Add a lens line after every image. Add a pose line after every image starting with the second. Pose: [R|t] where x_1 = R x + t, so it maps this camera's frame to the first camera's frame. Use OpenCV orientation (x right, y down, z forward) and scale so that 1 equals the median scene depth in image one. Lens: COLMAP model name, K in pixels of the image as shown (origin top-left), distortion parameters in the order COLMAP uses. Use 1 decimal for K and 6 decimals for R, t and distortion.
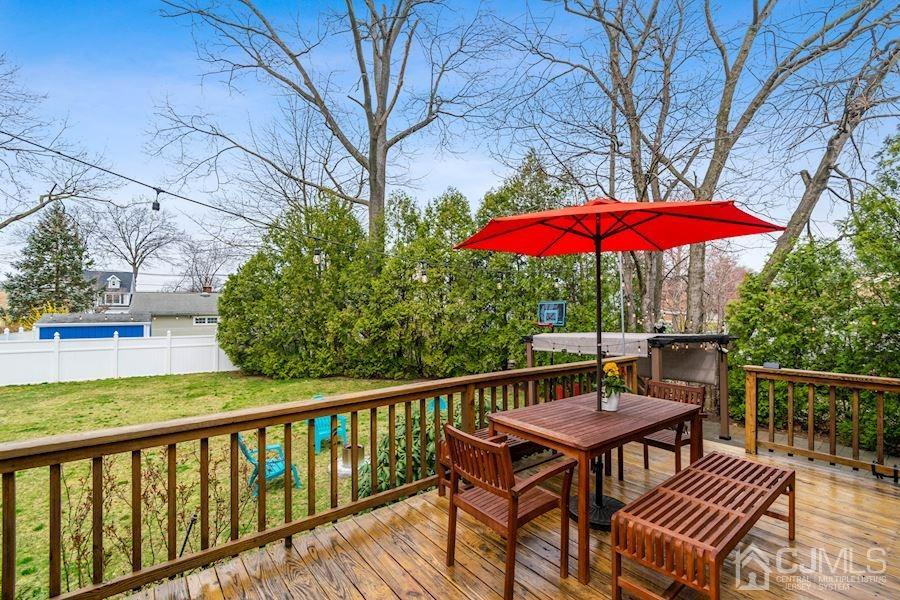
lens RADIAL K [[392.6, 0, 451.6], [0, 392.6, 317.2], [0, 0, 1]] dist [0.001160, 0.000267]
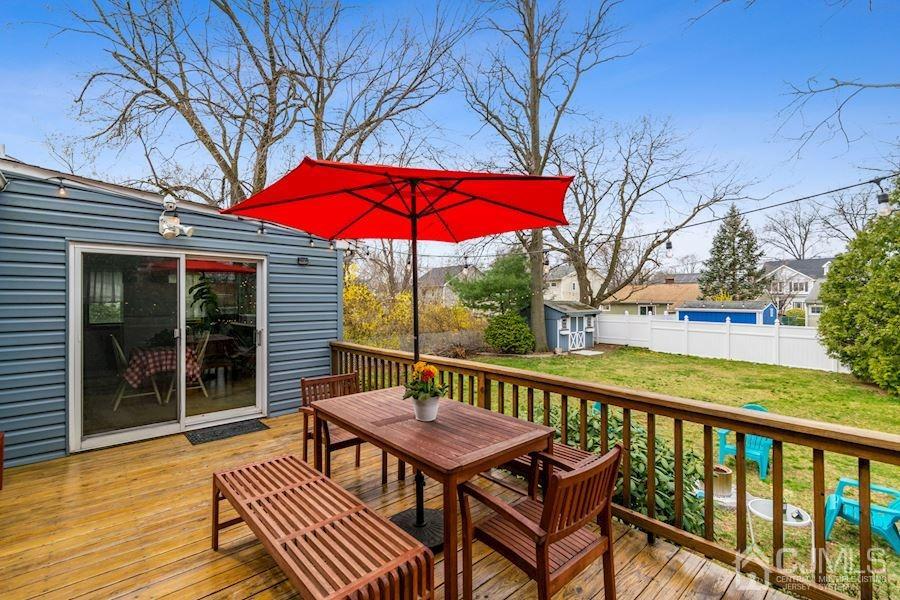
lens RADIAL K [[395.0, 0, 449.8], [0, 395.0, 293.1], [0, 0, 1]] dist [0.003790, 0.000217]
pose [[0.040335, -0.011721, -0.999117, 0.207392], [-0.017877, 0.999763, -0.012450, -0.003724], [0.999026, 0.018363, 0.040116, 0.170677]]
